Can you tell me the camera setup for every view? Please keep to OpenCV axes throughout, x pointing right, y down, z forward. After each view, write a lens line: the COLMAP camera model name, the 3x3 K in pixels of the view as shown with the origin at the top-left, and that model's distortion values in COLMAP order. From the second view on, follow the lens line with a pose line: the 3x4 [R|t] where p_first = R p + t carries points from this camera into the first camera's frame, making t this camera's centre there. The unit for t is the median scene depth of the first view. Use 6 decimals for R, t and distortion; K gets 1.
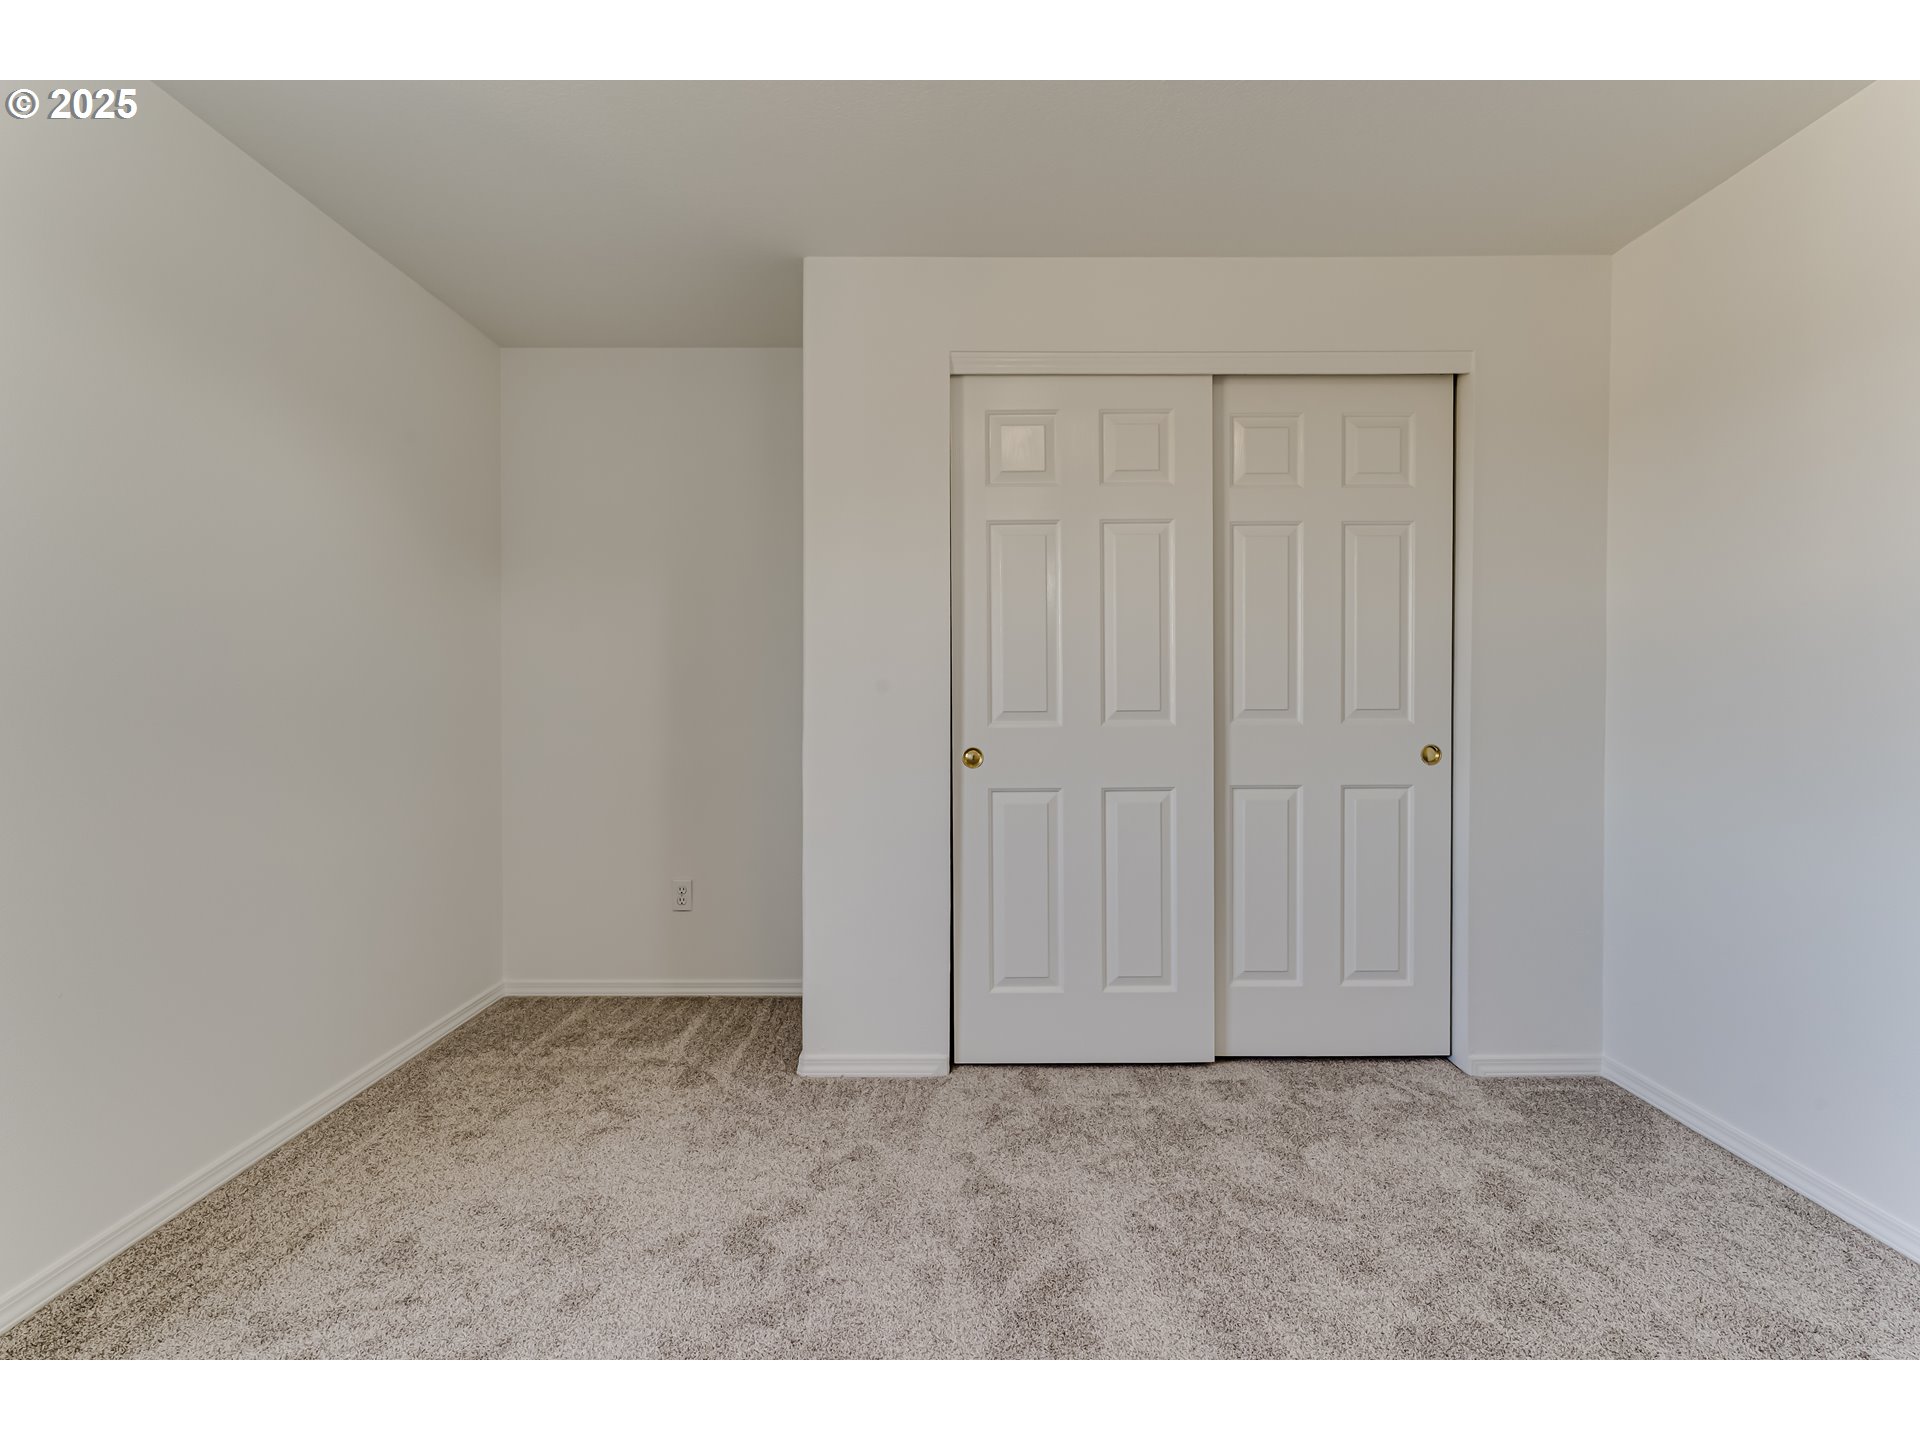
lens RADIAL K [[959.5, 0, 958.9], [0, 959.5, 716.0], [0, 0, 1]] dist [-0.005405, 0.002183]
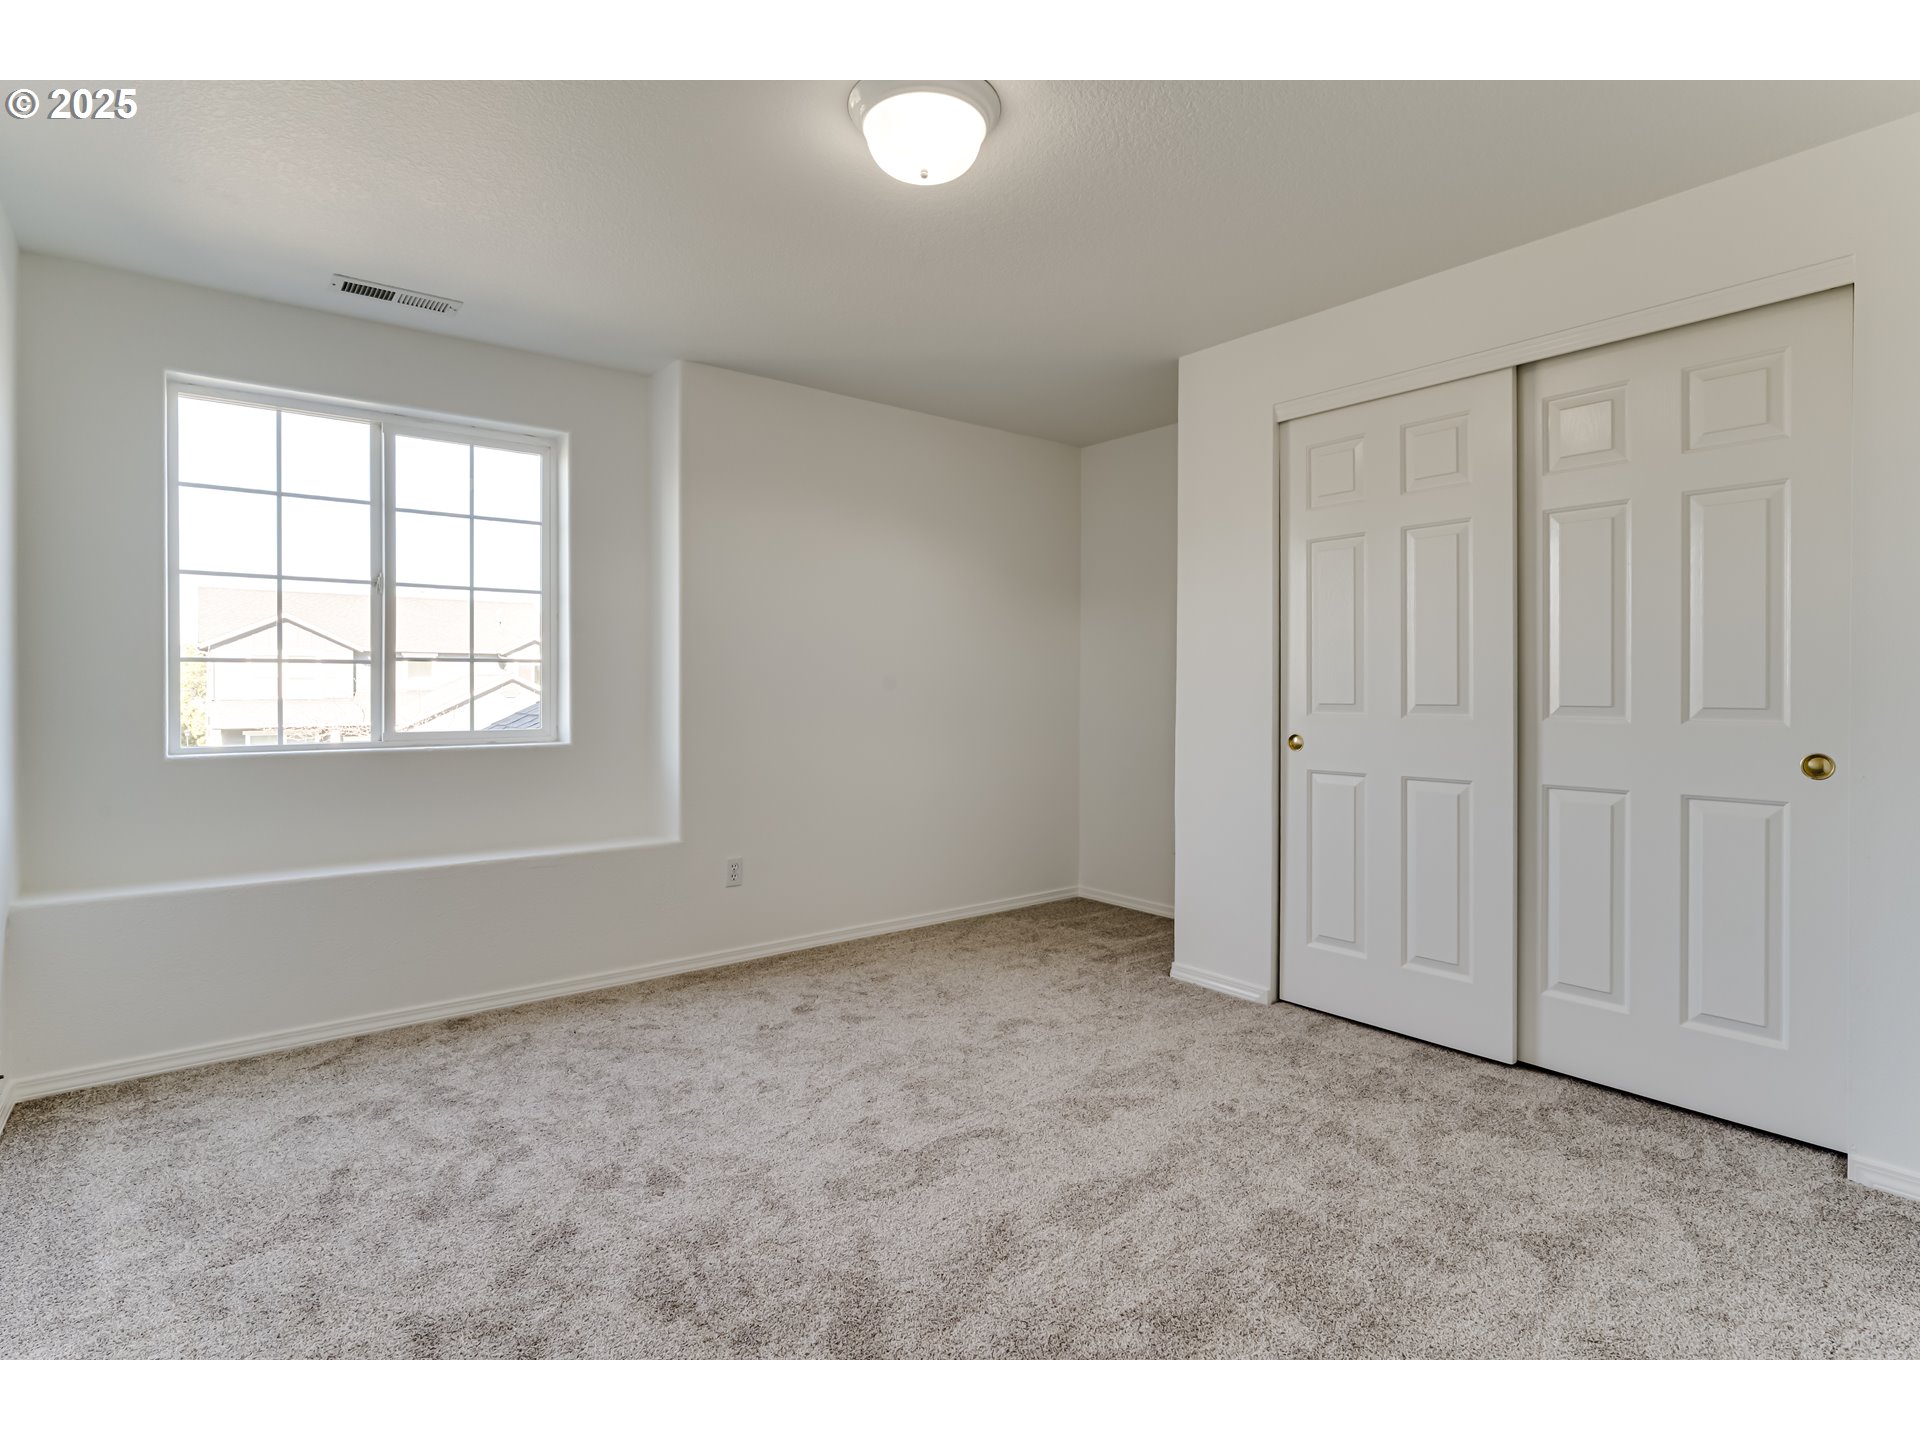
lens RADIAL K [[959.5, 0, 962.7], [0, 959.5, 703.3], [0, 0, 1]] dist [-0.005405, 0.002183]
pose [[0.628095, 0.016930, -0.777952, 0.687191], [-0.020869, 0.999770, 0.004908, -0.001882], [0.777857, 0.013153, 0.628304, -0.059509]]
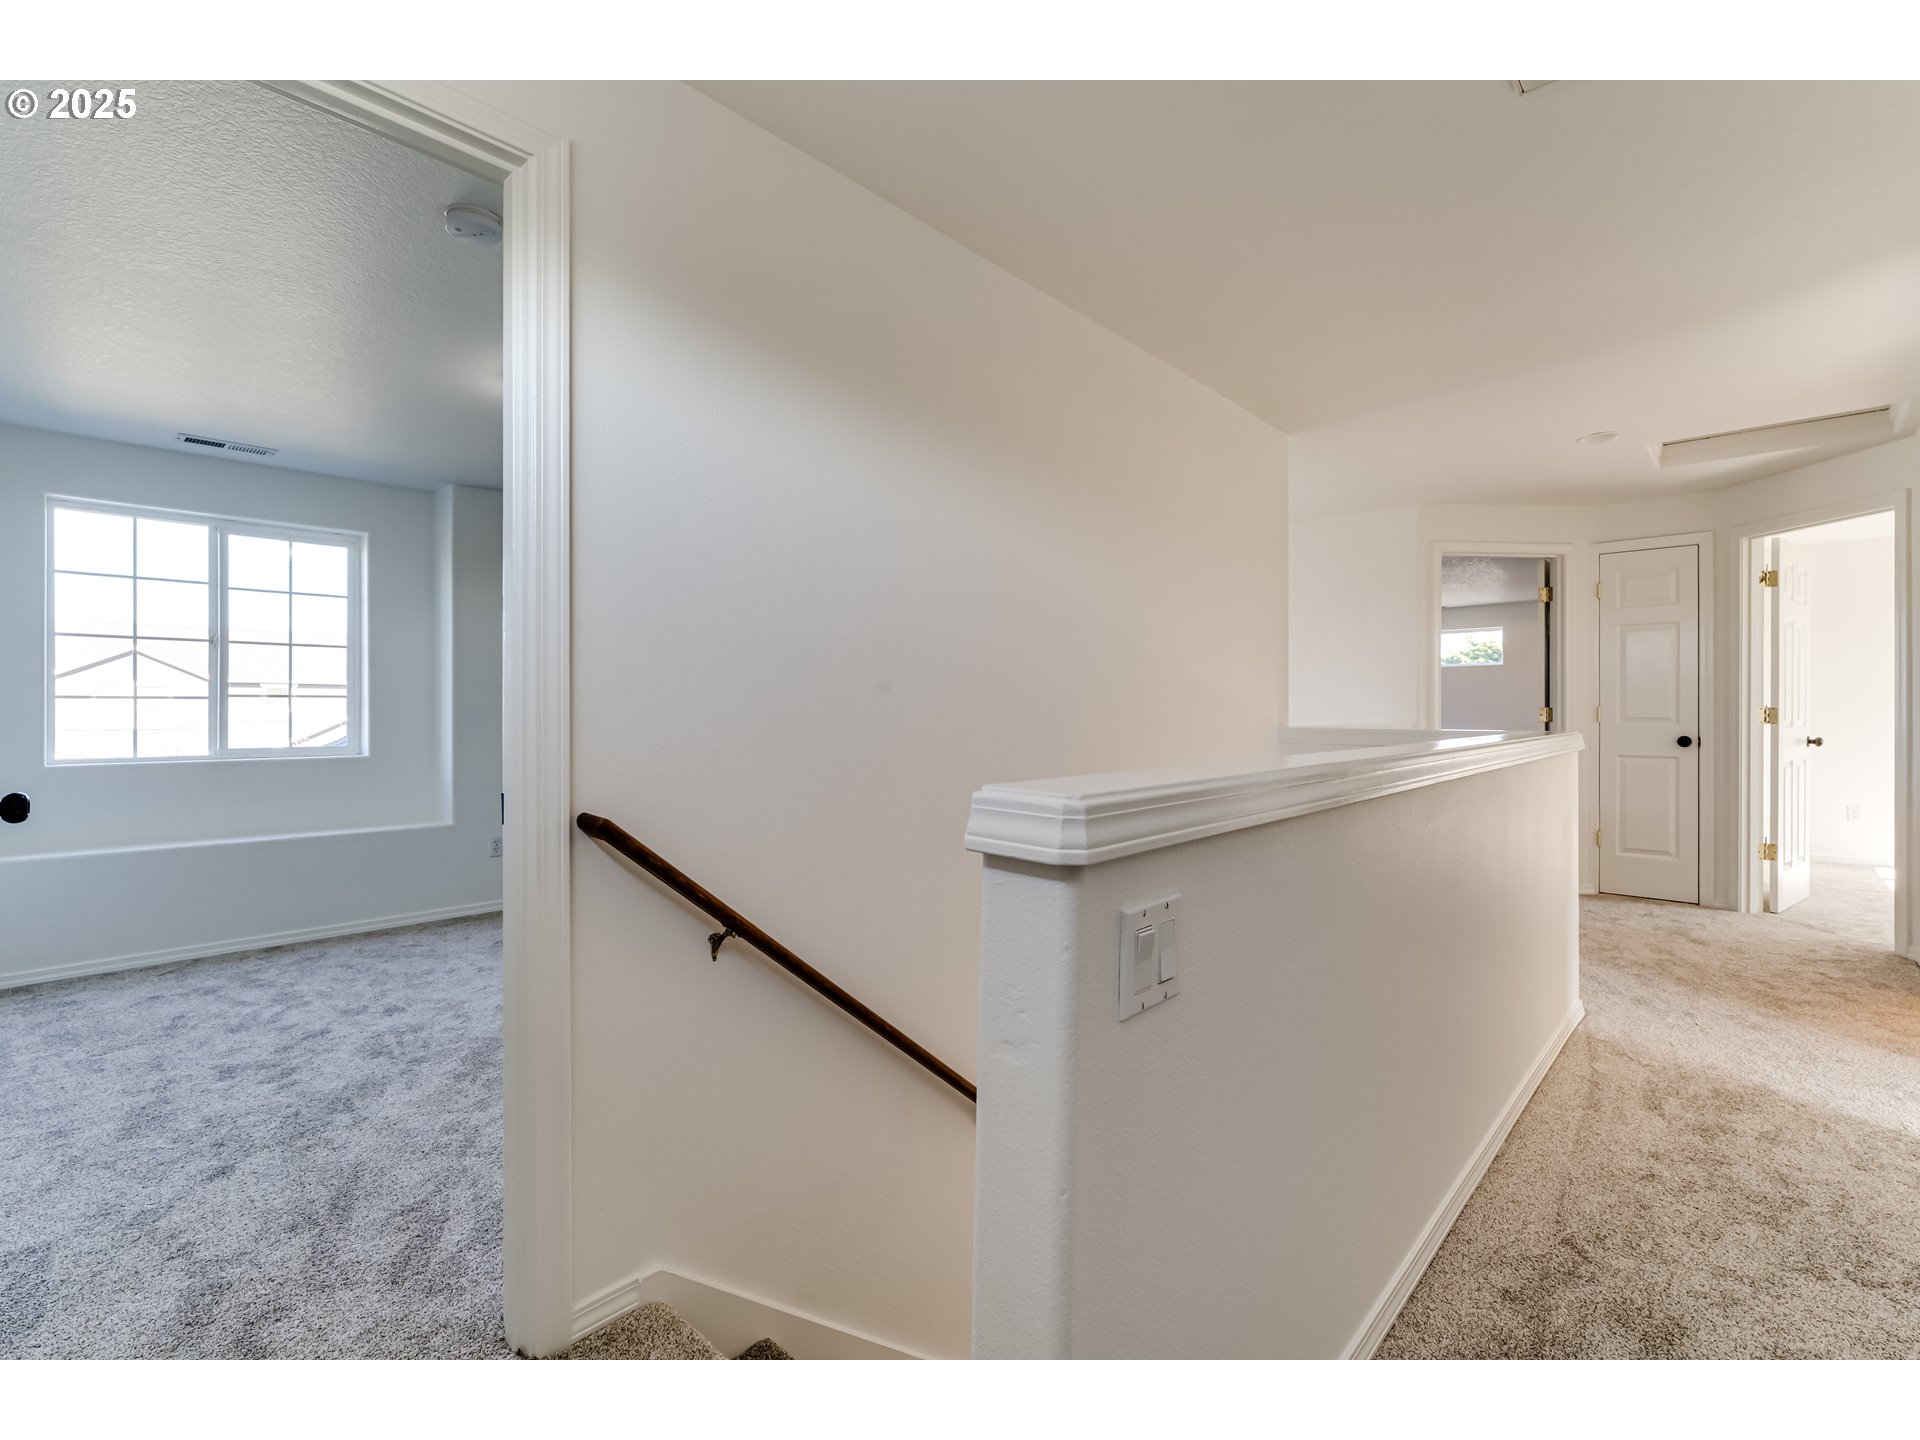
lens RADIAL K [[877.6, 0, 967.7], [0, 877.6, 719.7], [0, 0, 1]] dist [-0.004393, 0.000093]
pose [[0.734956, 0.005061, -0.678096, 1.330287], [-0.015277, 0.999842, -0.009096, -0.000447], [0.677943, 0.017044, 0.734917, -0.107987]]
